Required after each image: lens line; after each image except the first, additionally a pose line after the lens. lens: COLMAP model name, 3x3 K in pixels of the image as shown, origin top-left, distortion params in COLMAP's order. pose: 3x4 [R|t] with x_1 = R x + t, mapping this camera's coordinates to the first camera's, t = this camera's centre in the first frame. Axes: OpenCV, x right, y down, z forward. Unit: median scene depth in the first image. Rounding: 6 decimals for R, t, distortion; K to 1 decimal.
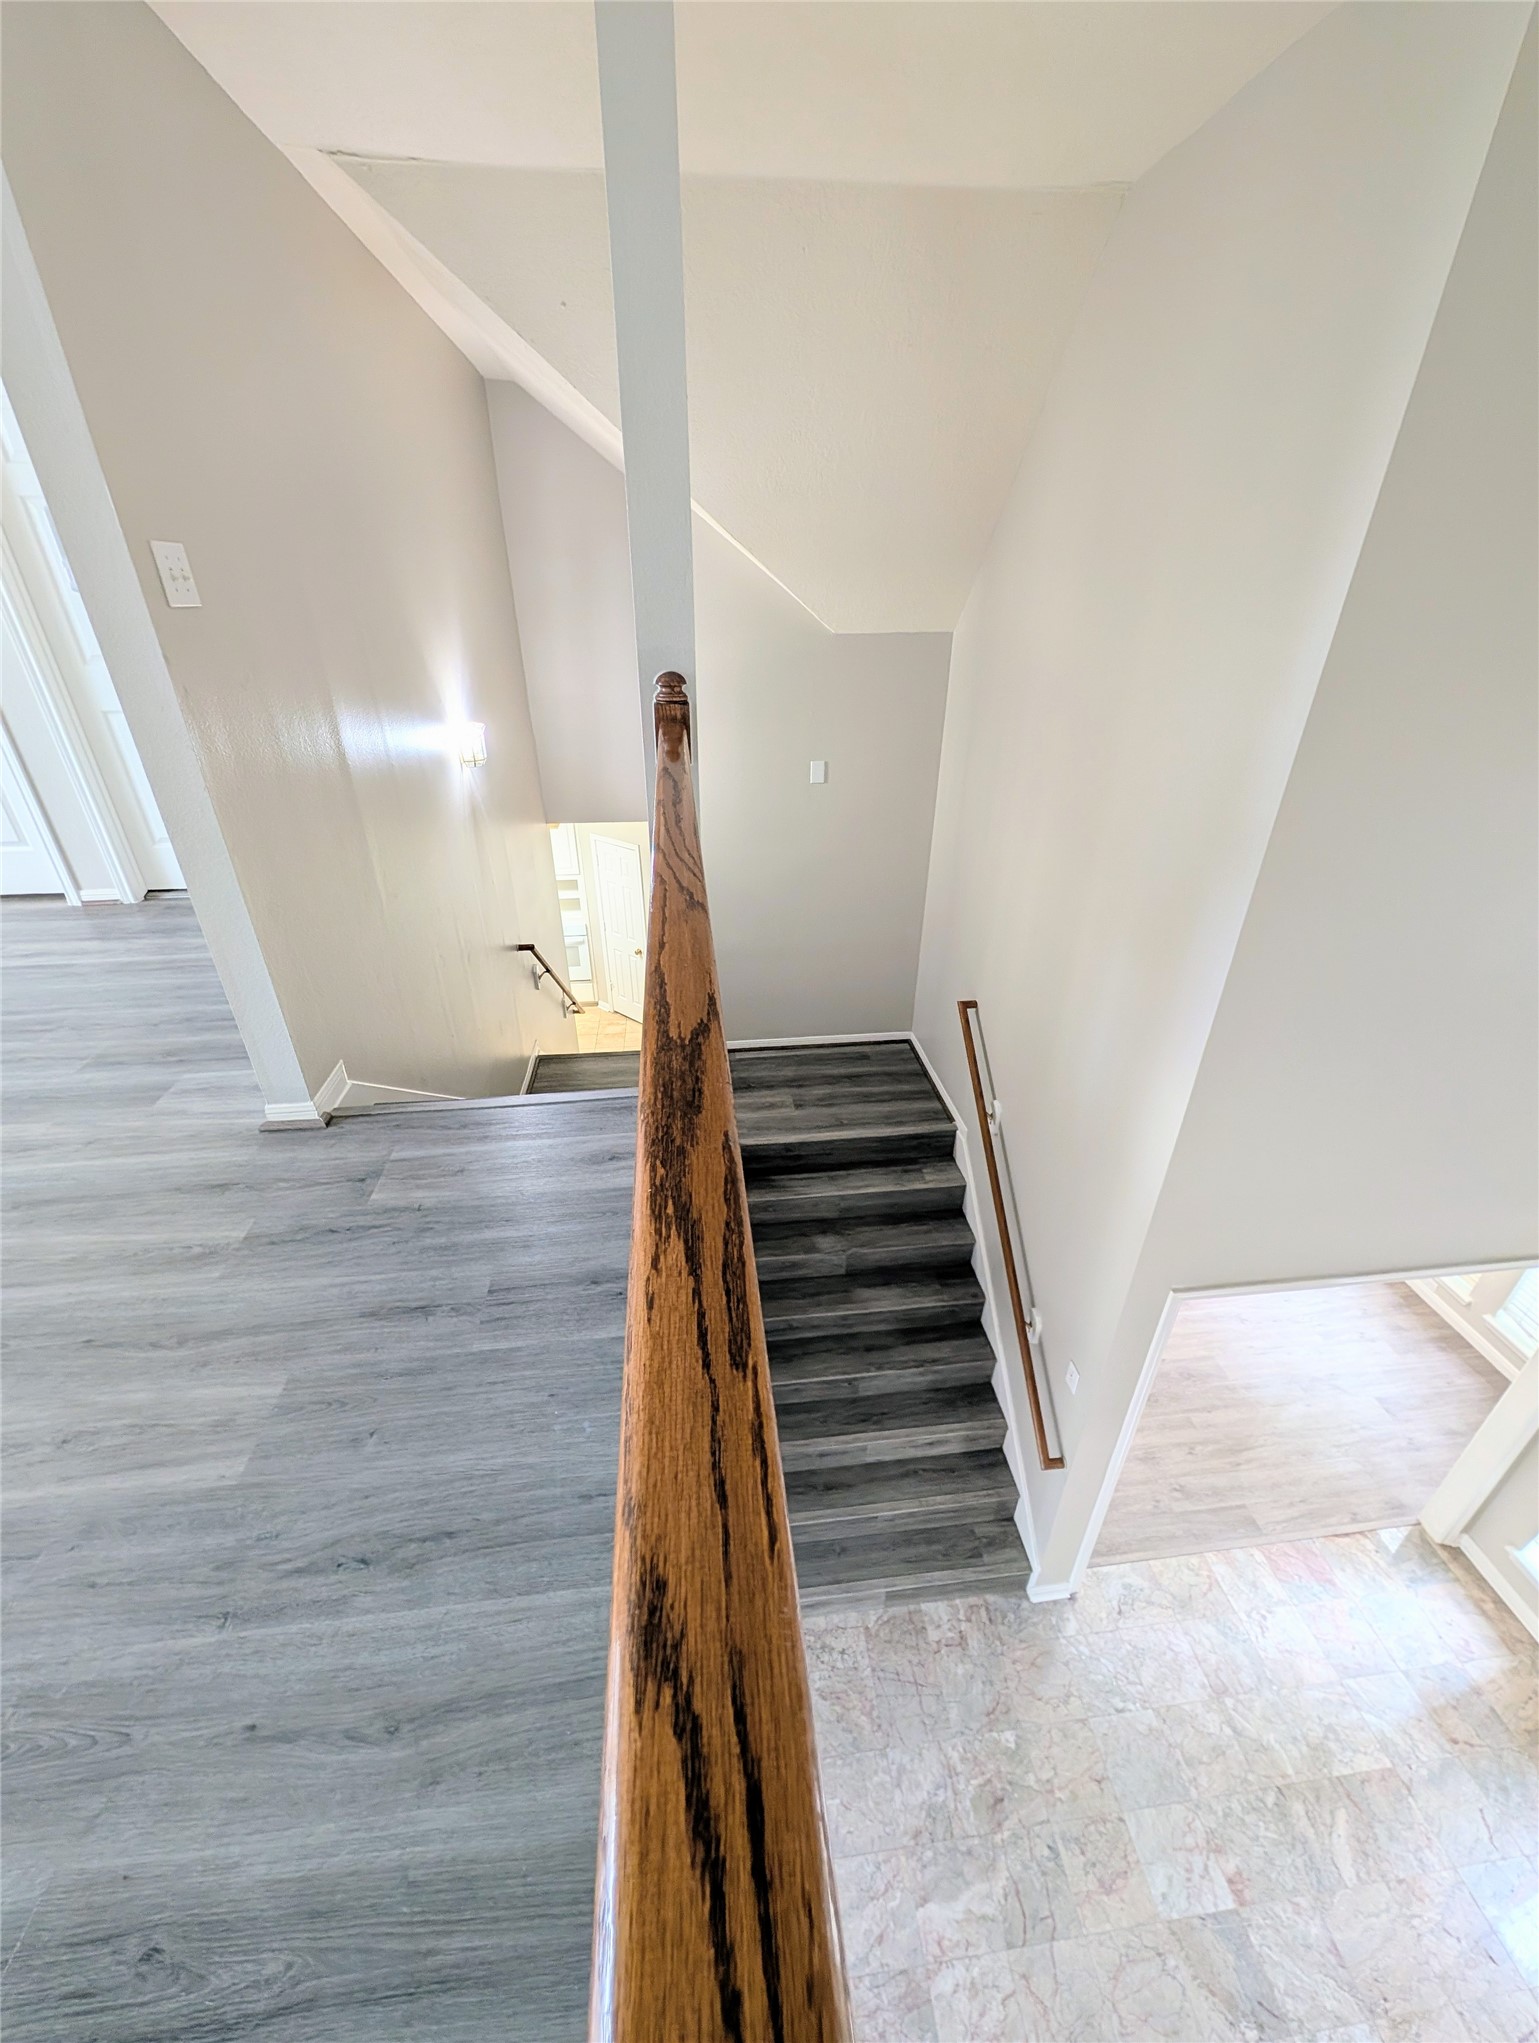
lens RADIAL K [[786.7, 0, 771.9], [0, 786.7, 1028.3], [0, 0, 1]] dist [0.000127, 0.000156]
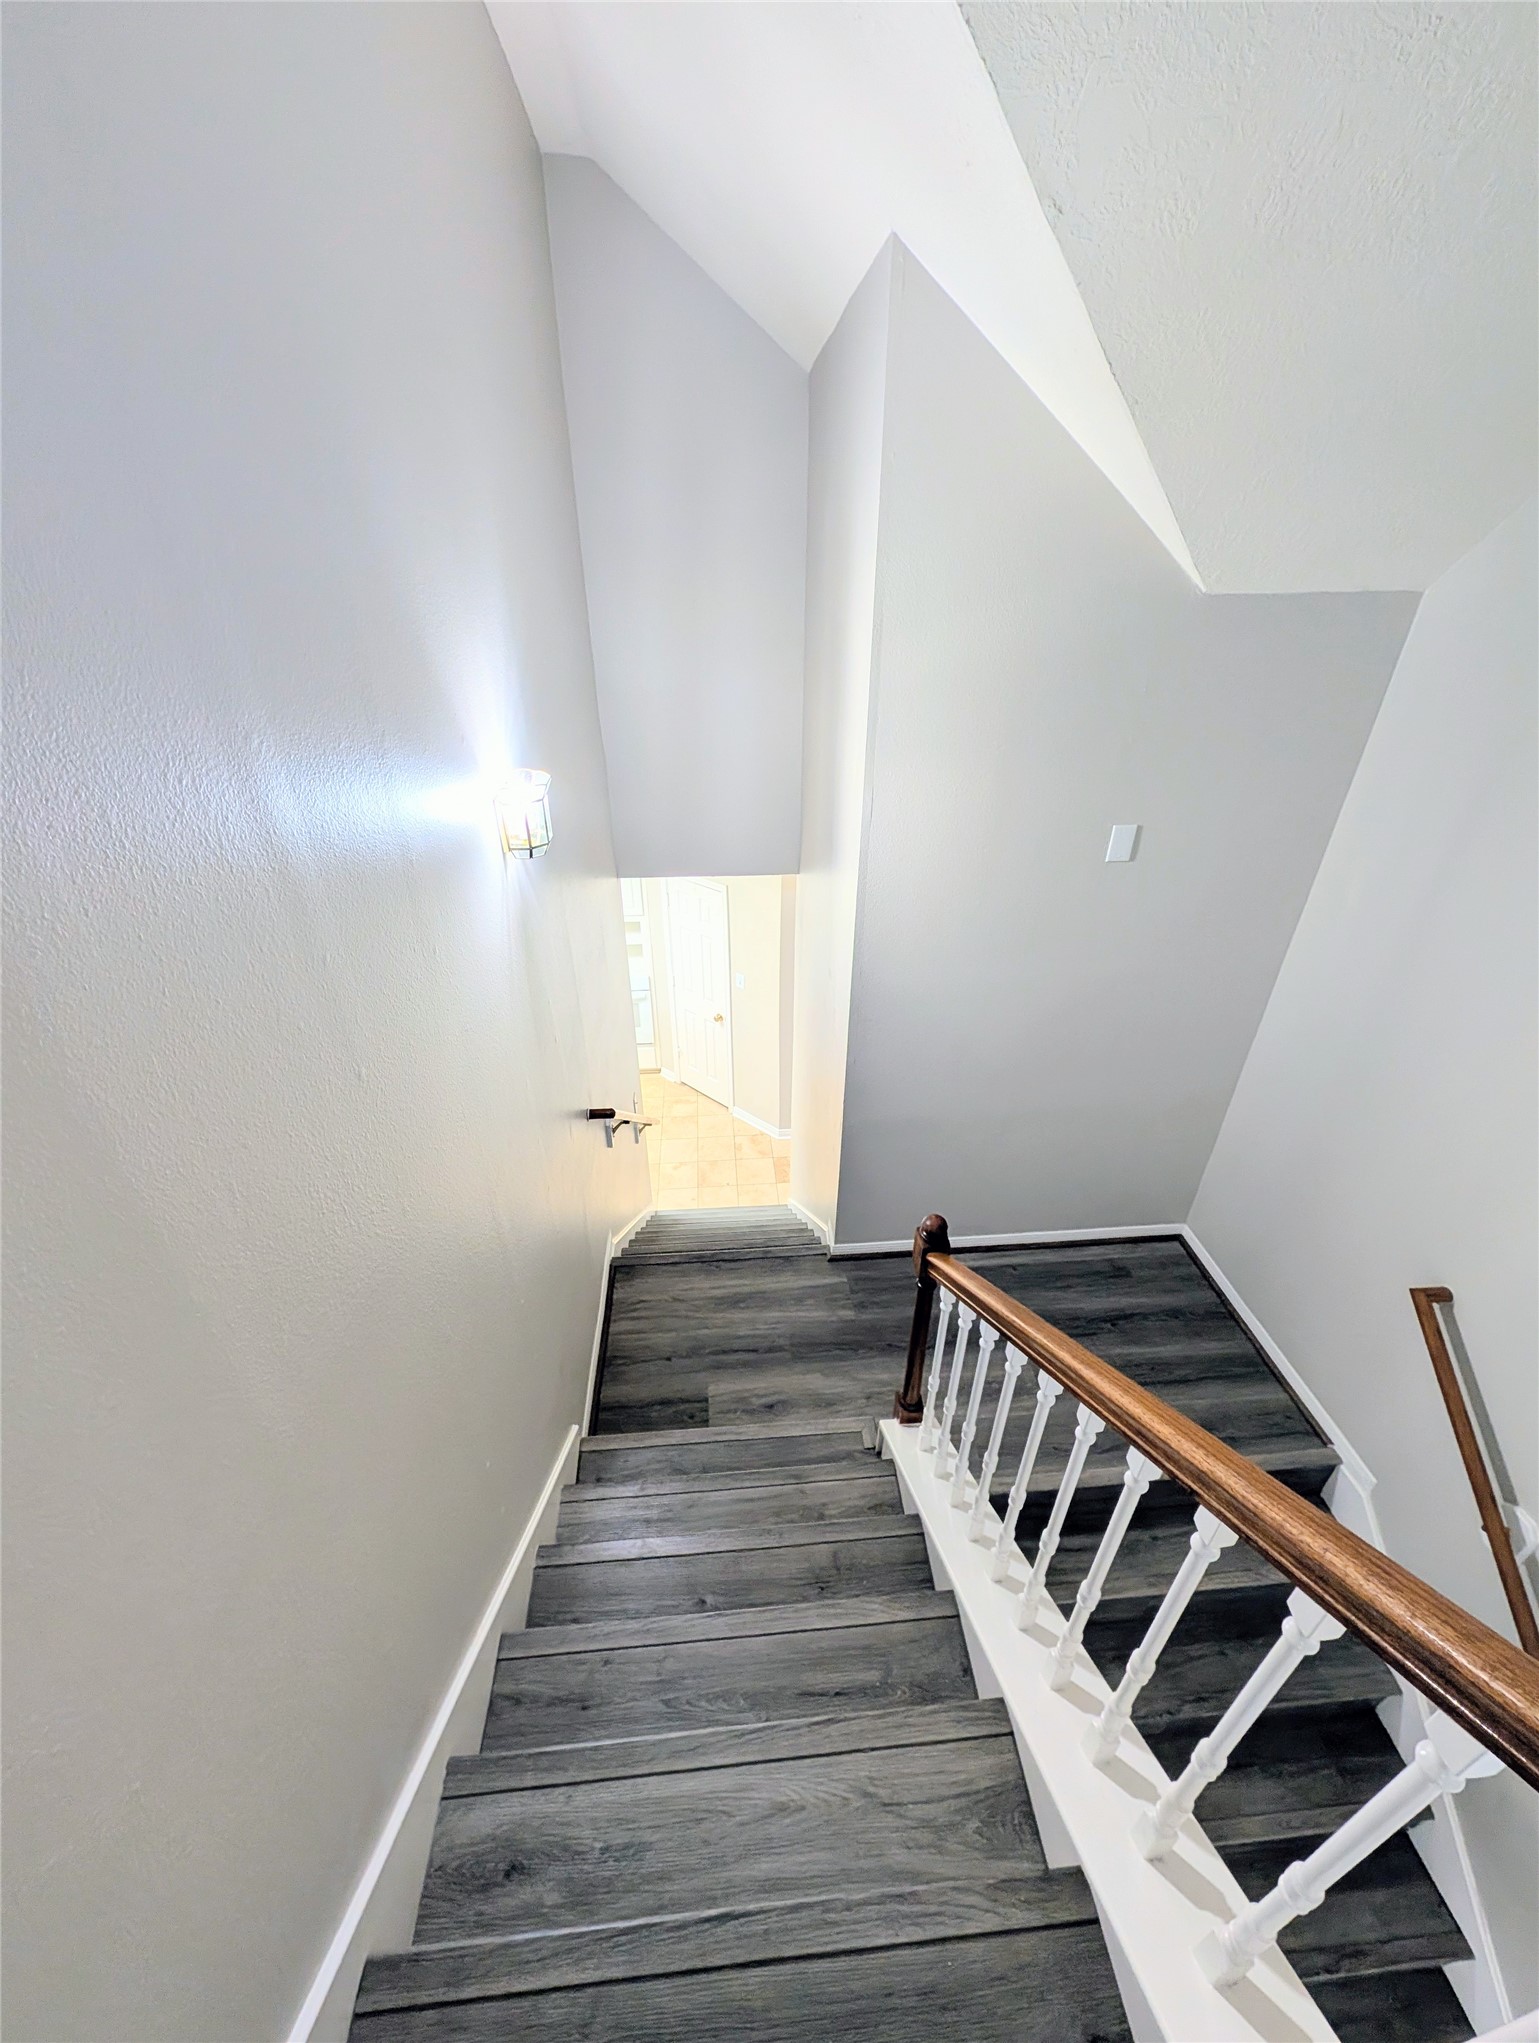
lens RADIAL K [[786.7, 0, 771.9], [0, 786.7, 1028.3], [0, 0, 1]] dist [0.000127, 0.000156]
pose [[0.999421, 0.013538, -0.031225, -0.159759], [-0.012690, 0.999549, 0.027206, -0.188737], [0.031579, -0.026794, 0.999142, 0.386194]]
